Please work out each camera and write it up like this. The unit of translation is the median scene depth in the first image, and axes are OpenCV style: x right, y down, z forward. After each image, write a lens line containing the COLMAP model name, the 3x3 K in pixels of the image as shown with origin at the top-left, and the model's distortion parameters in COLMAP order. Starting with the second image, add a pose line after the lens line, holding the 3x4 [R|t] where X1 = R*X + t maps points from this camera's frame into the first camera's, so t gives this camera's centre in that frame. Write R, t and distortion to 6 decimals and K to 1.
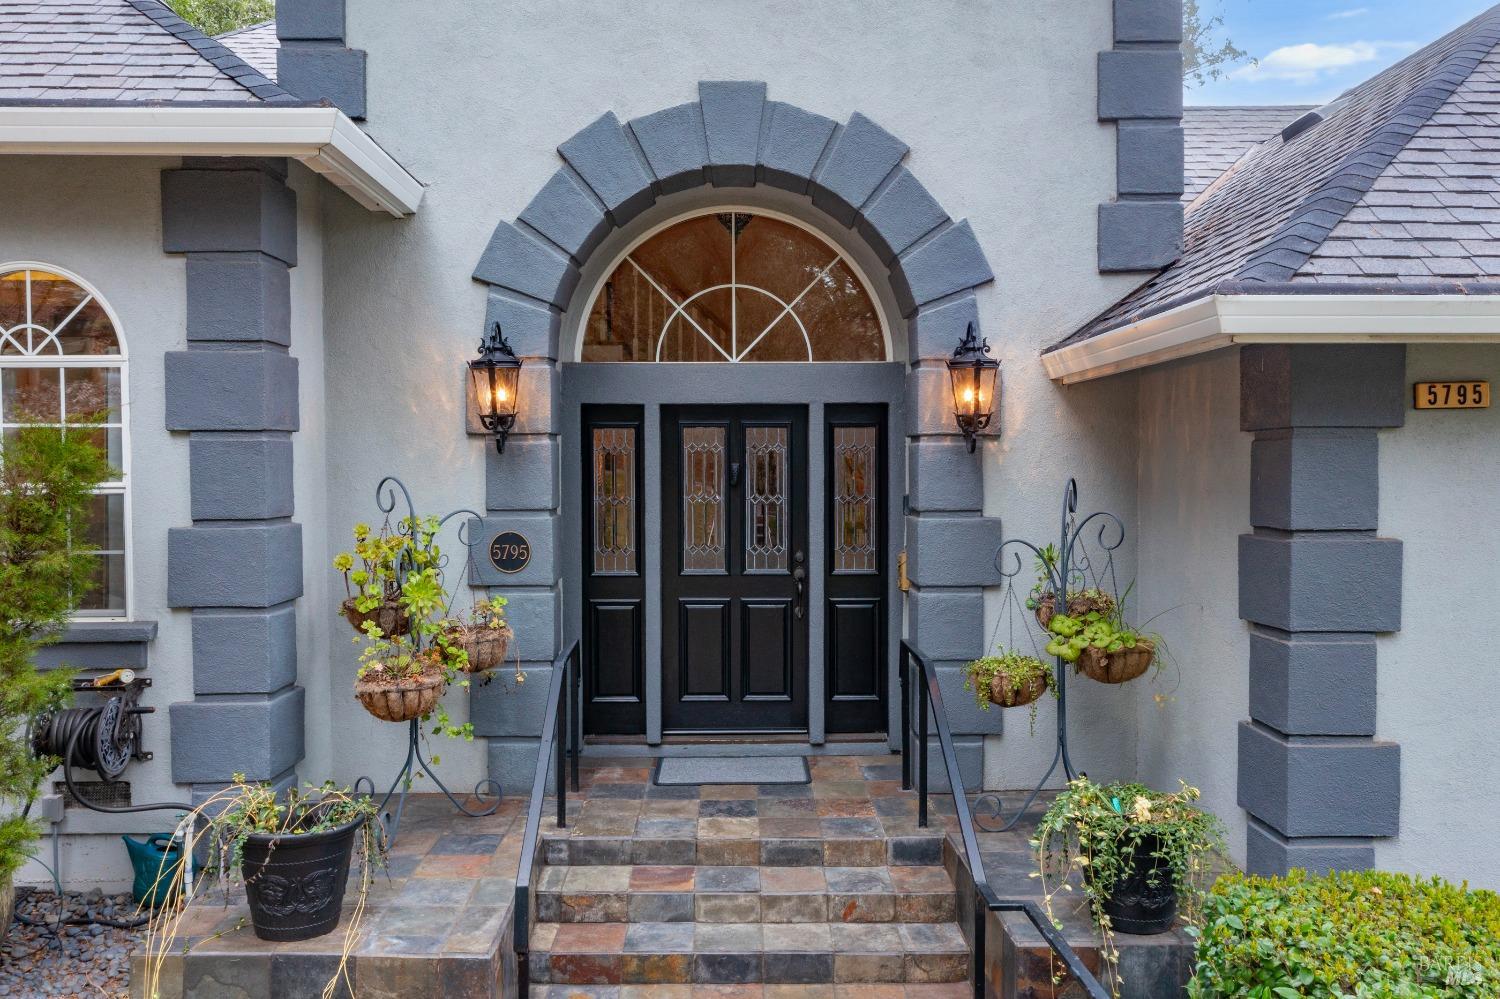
lens RADIAL K [[1204.9, 0, 750.0], [0, 1204.9, 499.5], [0, 0, 1]] dist [0.004382, 0.002137]
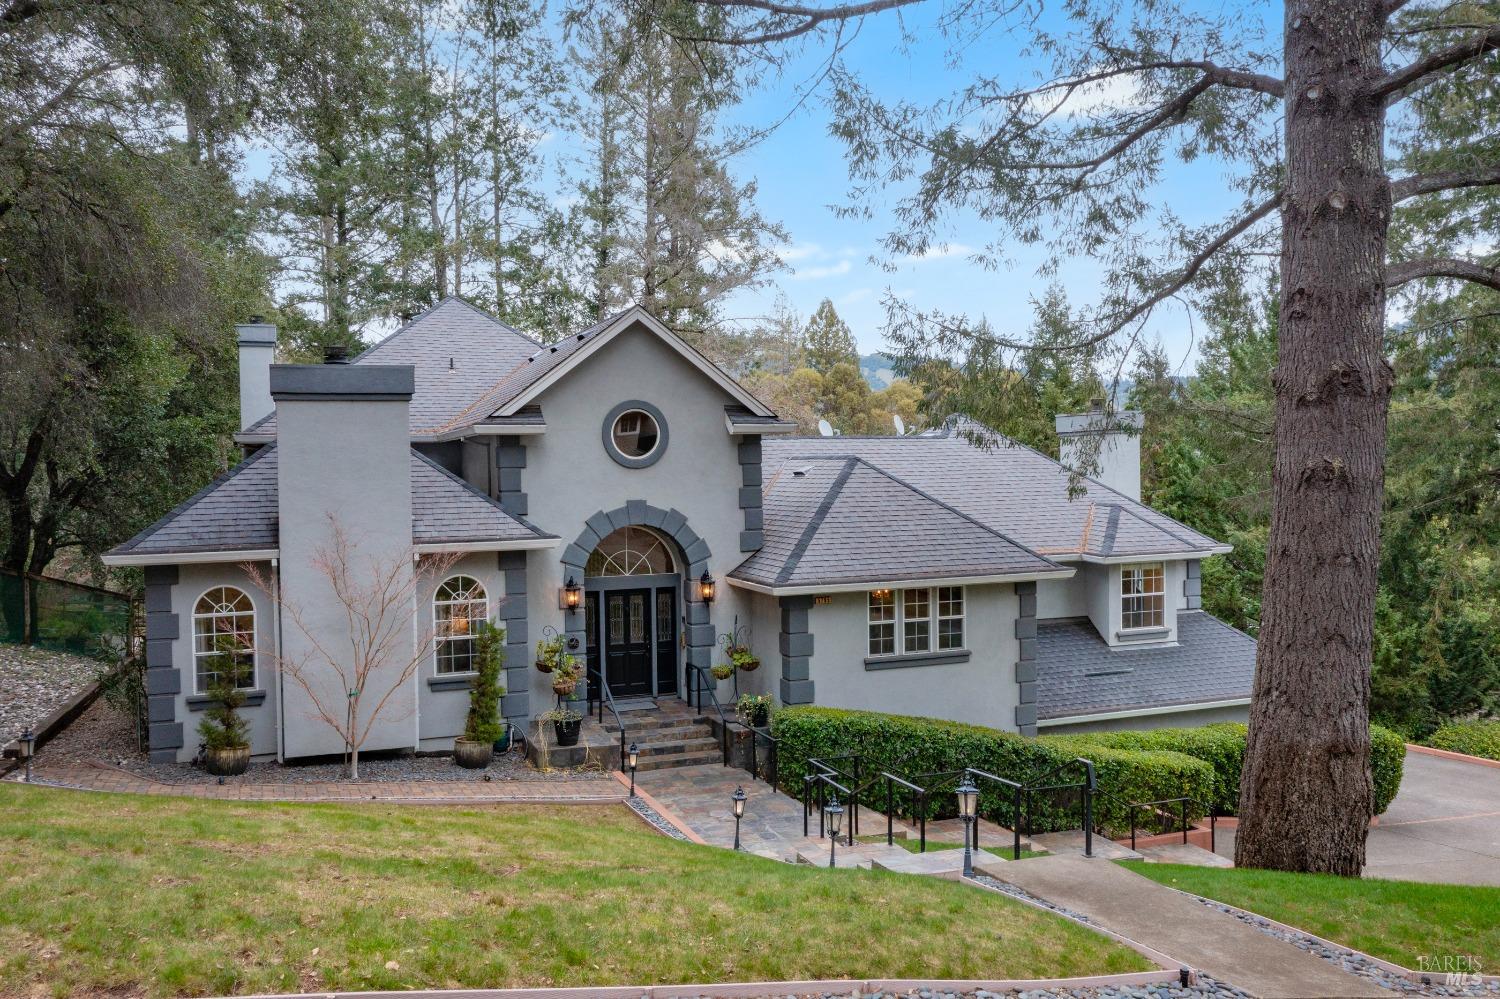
lens RADIAL K [[1204.9, 0, 750.0], [0, 1204.9, 499.5], [0, 0, 1]] dist [0.004382, 0.002137]
pose [[0.940593, -0.021369, 0.338862, -0.858418], [0.020391, 0.999771, 0.006446, -0.364620], [-0.338922, 0.000847, 0.940814, -2.272613]]
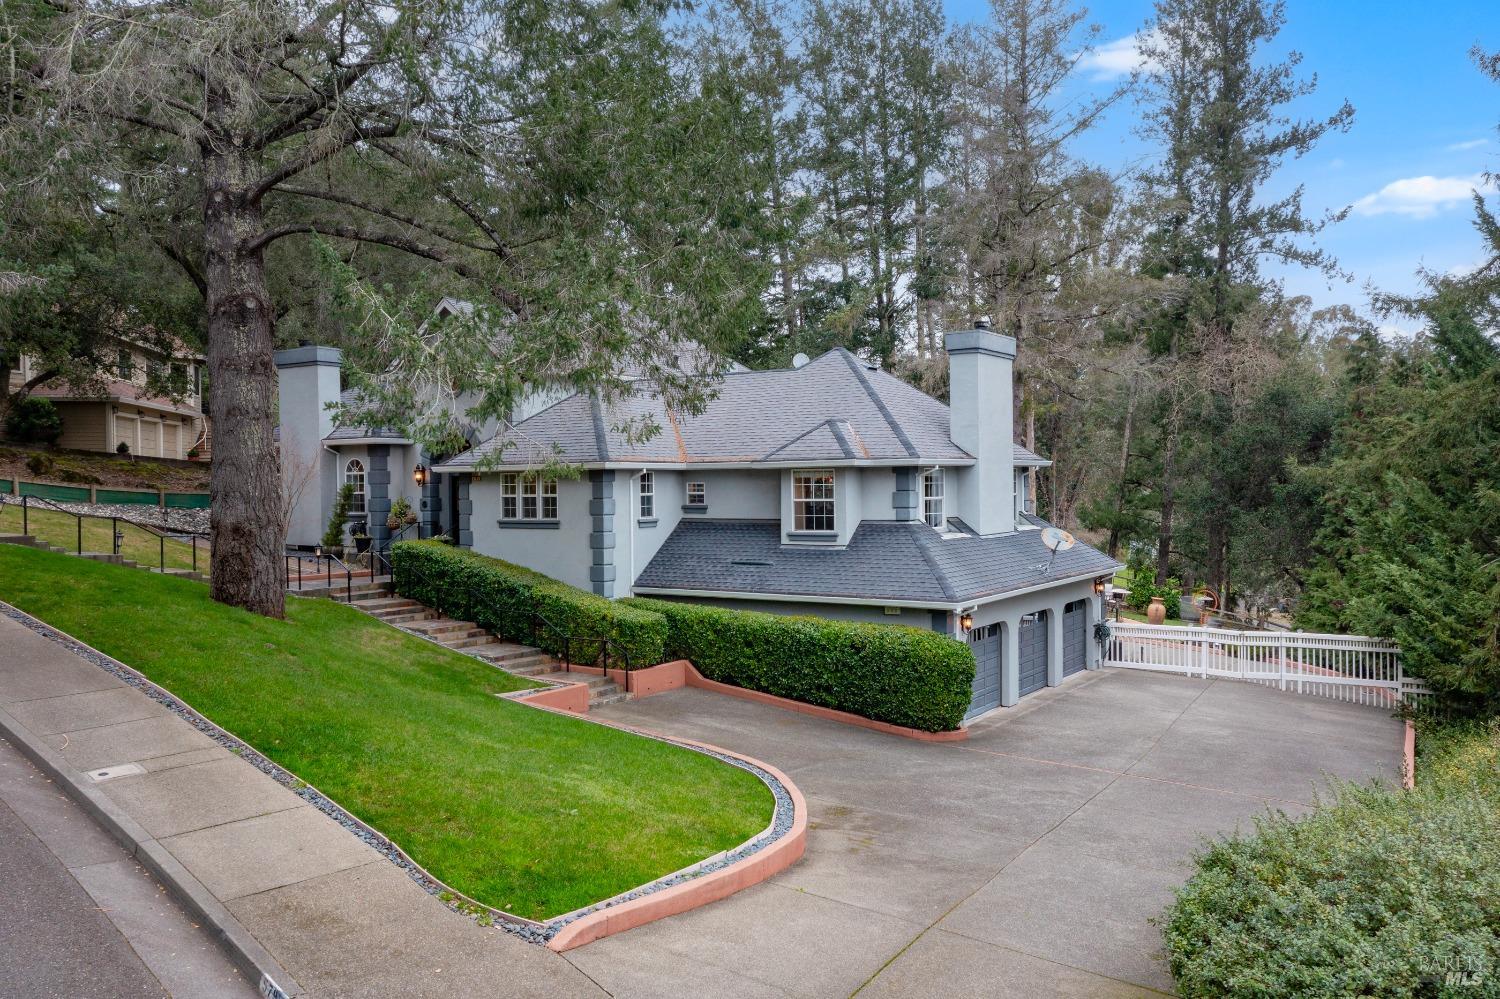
lens RADIAL K [[1204.9, 0, 750.0], [0, 1204.9, 499.5], [0, 0, 1]] dist [0.004382, 0.002137]
pose [[0.818089, 0.003201, -0.575083, 4.219772], [-0.009252, 0.999928, -0.007596, 0.049237], [0.575017, 0.011535, 0.818060, -2.671424]]
